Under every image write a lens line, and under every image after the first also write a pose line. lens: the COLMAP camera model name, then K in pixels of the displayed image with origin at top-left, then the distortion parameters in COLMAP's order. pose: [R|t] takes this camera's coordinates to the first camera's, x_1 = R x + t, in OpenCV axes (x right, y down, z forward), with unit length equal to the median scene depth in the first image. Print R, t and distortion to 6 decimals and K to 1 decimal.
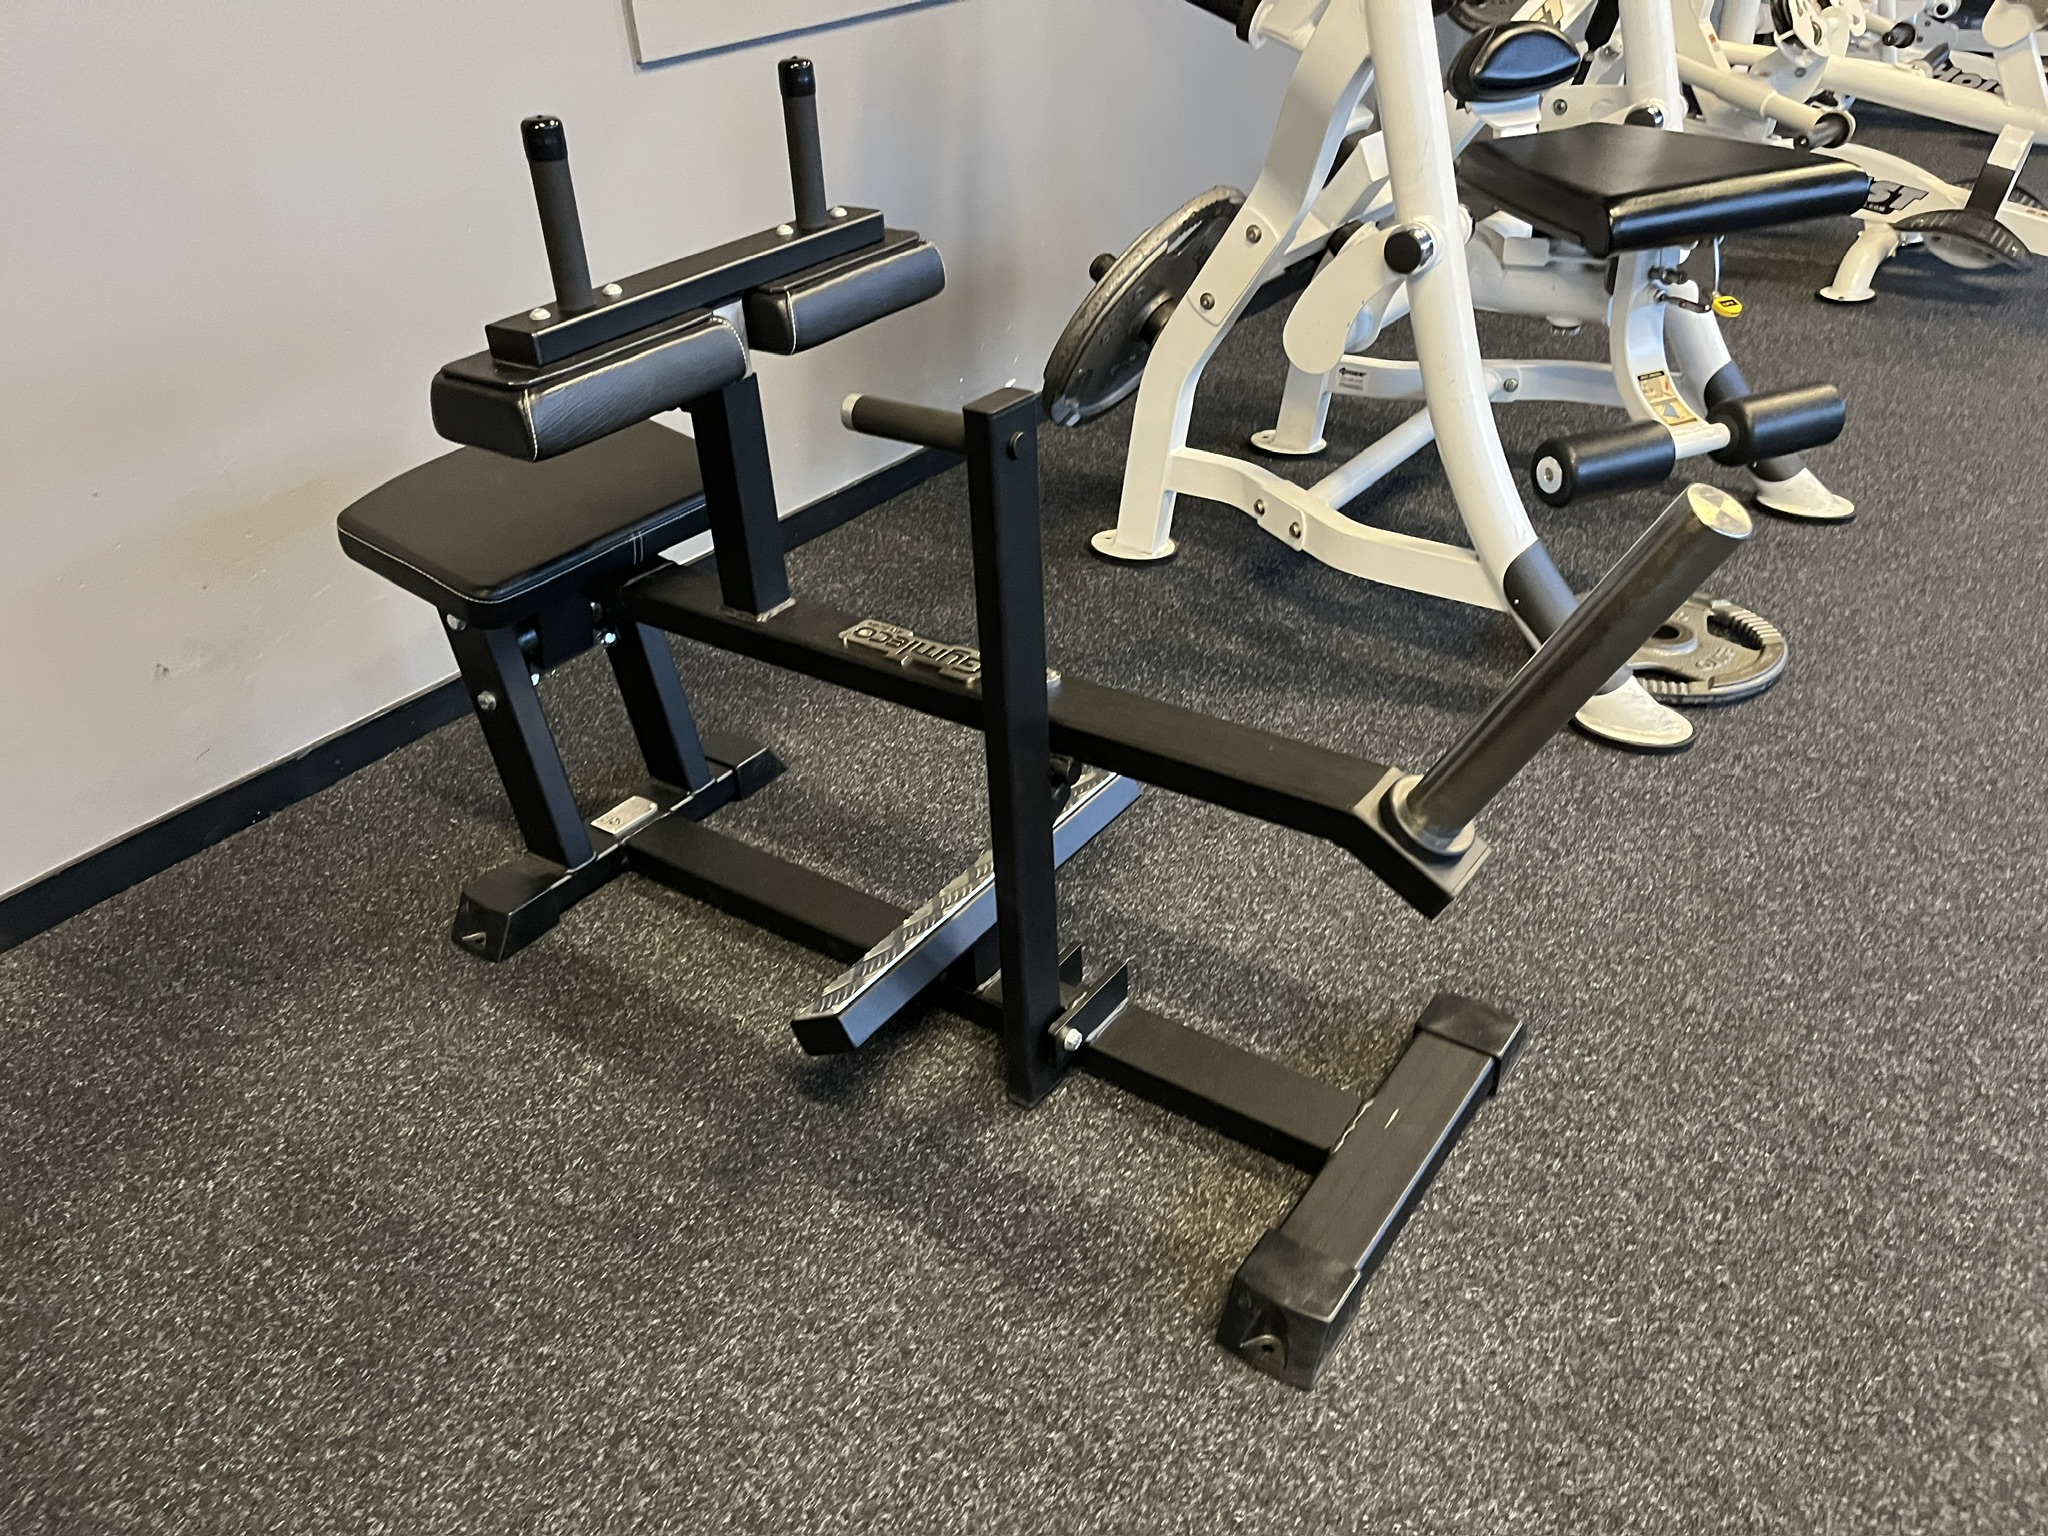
lens RADIAL K [[1553.1, 0, 1013.6], [0, 1553.1, 765.9], [0, 0, 1]] dist [0.005436, -0.026665]
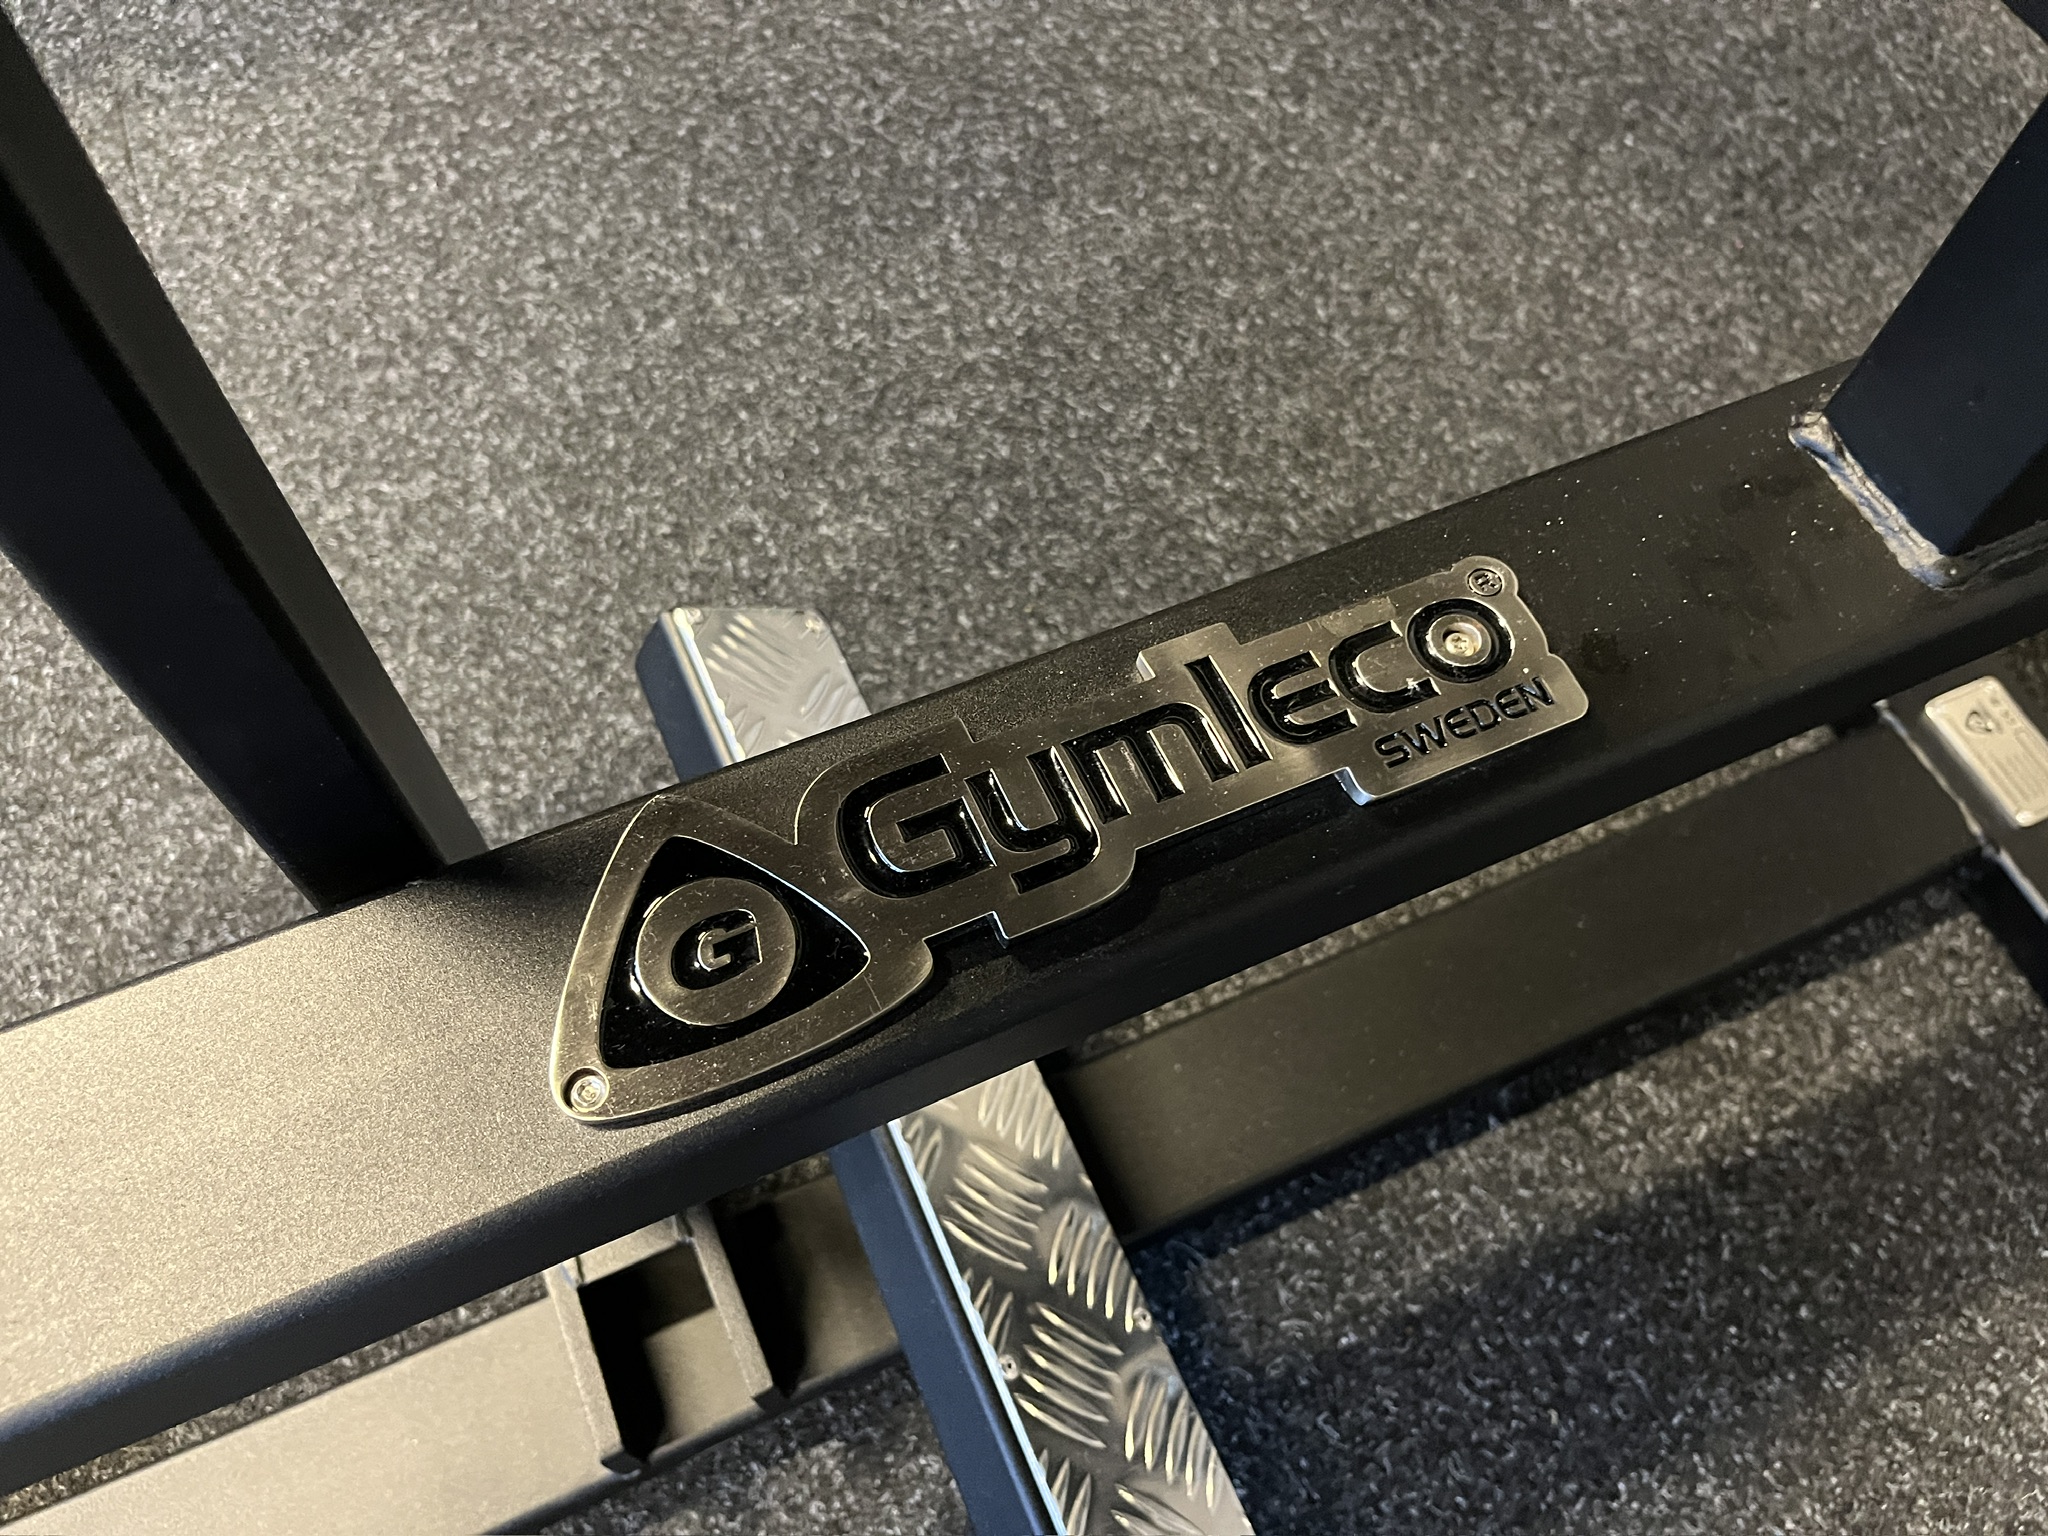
lens RADIAL K [[1553.1, 0, 1012.1], [0, 1553.1, 766.0], [0, 0, 1]] dist [0.005436, -0.026665]
pose [[-0.494060, 0.784025, -0.375778, 0.042959], [-0.477549, 0.116461, 0.870852, -0.294470], [0.726533, 0.609706, 0.316872, 1.035901]]
